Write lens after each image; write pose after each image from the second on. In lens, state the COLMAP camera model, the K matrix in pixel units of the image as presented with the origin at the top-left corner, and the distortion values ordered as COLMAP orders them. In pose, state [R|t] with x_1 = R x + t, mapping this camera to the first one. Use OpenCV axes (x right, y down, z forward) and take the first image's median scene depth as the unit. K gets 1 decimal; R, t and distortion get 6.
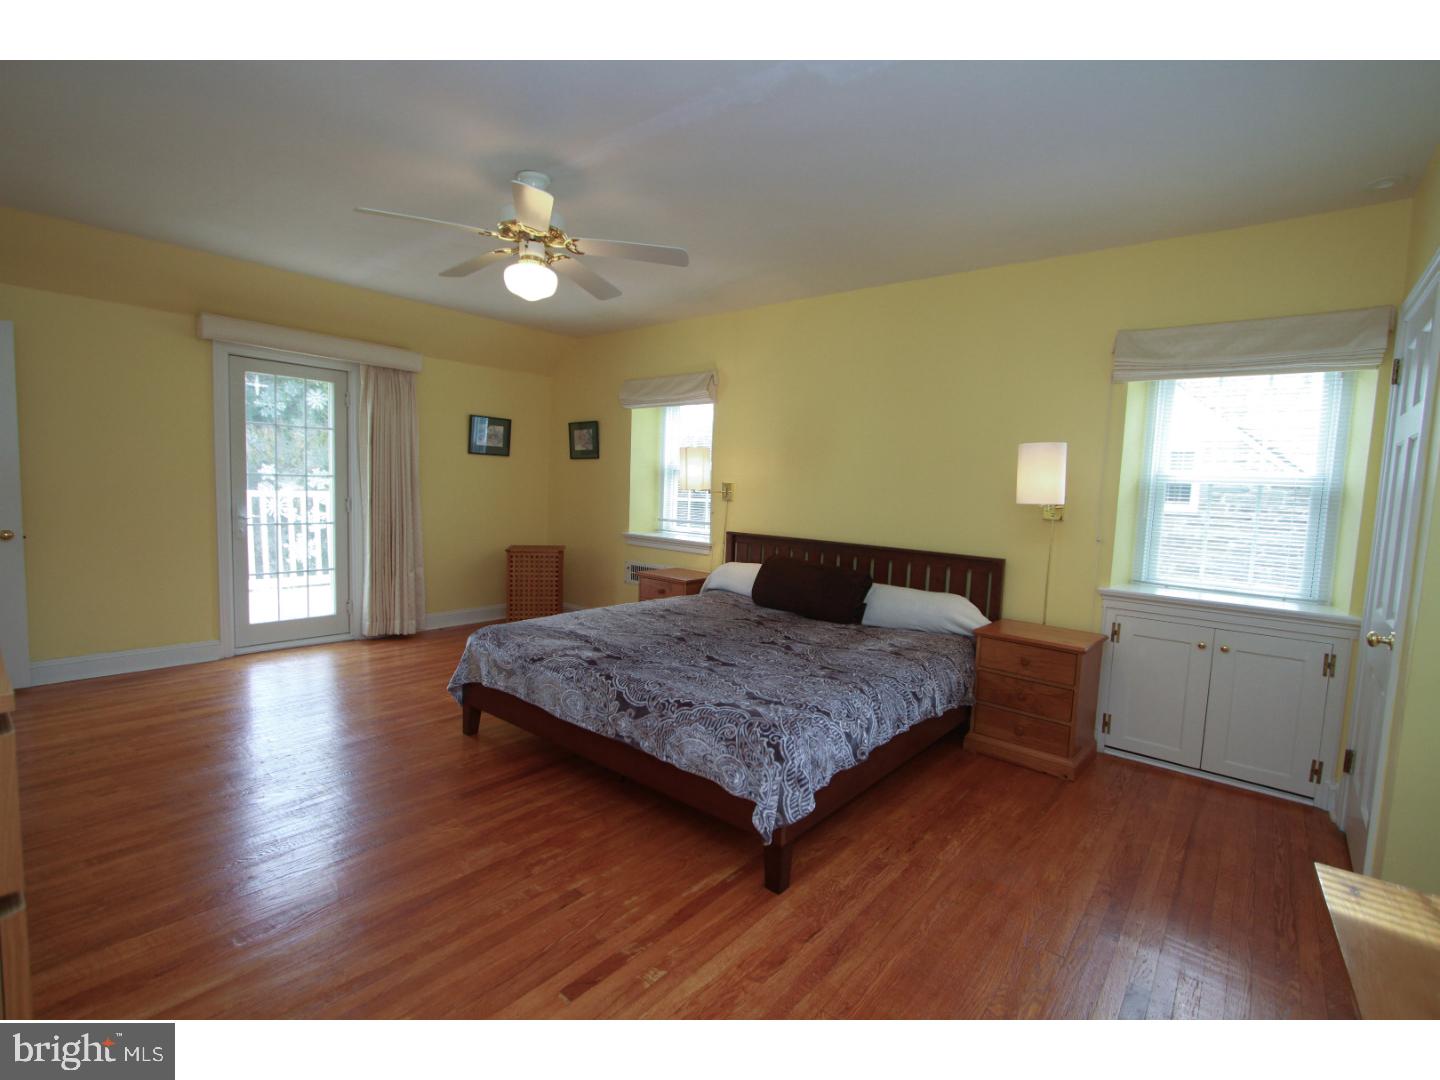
lens RADIAL K [[661.4, 0, 712.5], [0, 661.4, 544.4], [0, 0, 1]] dist [-0.011968, 0.001624]
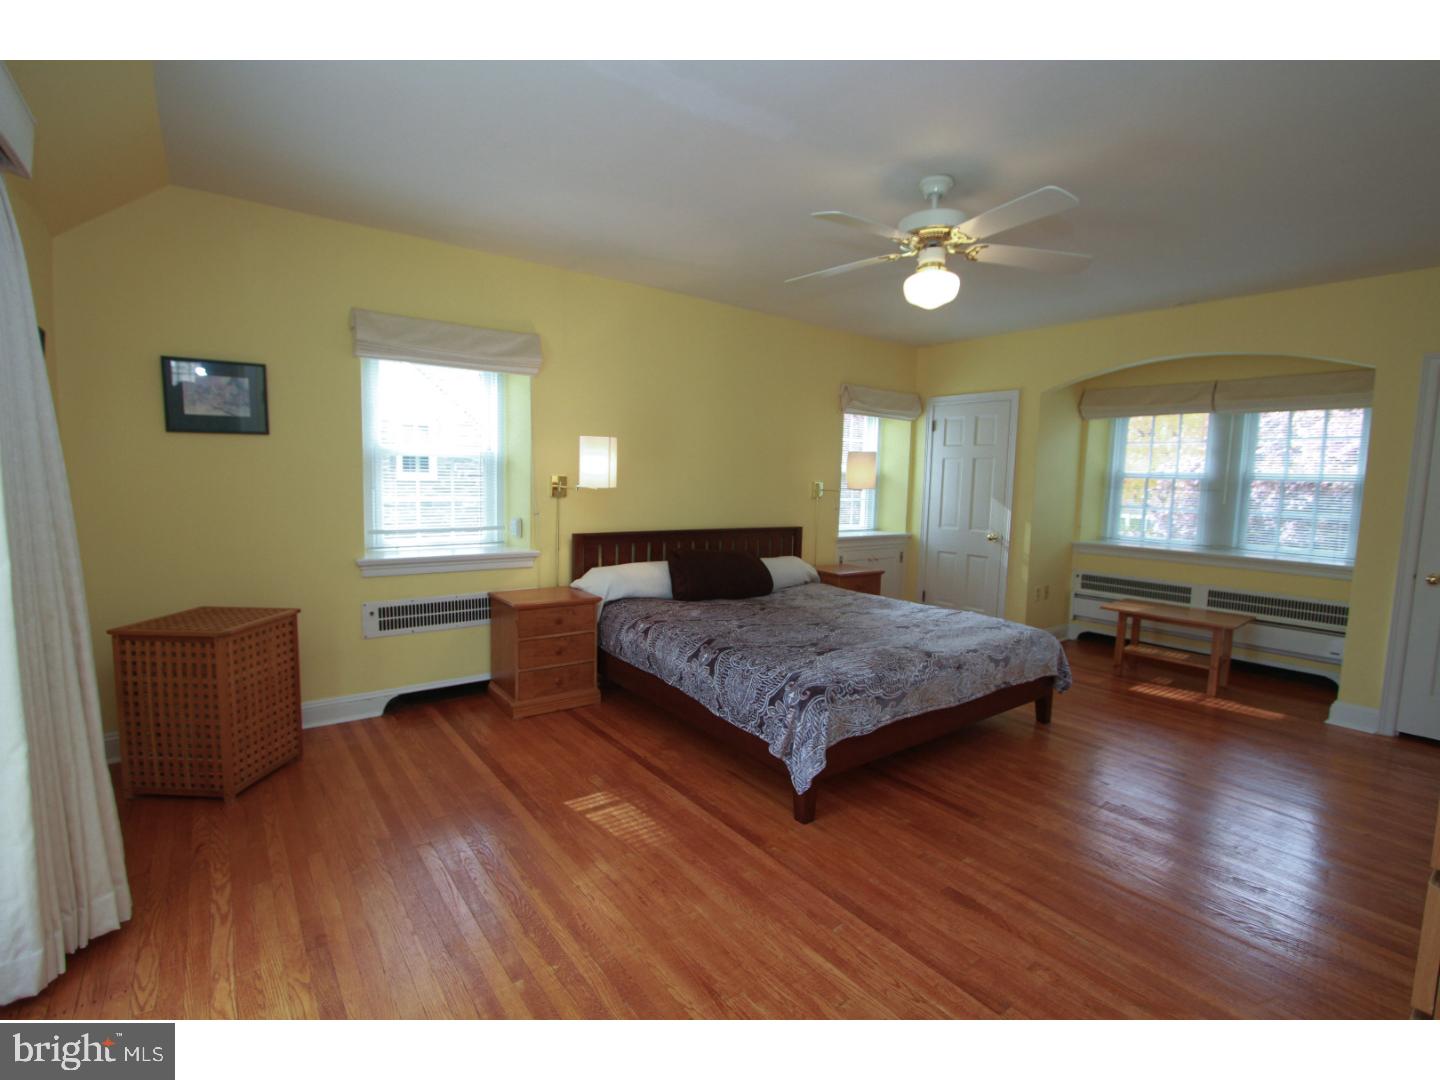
lens RADIAL K [[661.4, 0, 712.5], [0, 661.4, 539.9], [0, 0, 1]] dist [-0.011968, 0.001624]
pose [[0.223995, -0.125123, 0.966525, -0.700019], [0.072618, 0.991110, 0.111477, -0.086301], [-0.971881, 0.045217, 0.231090, 0.578796]]
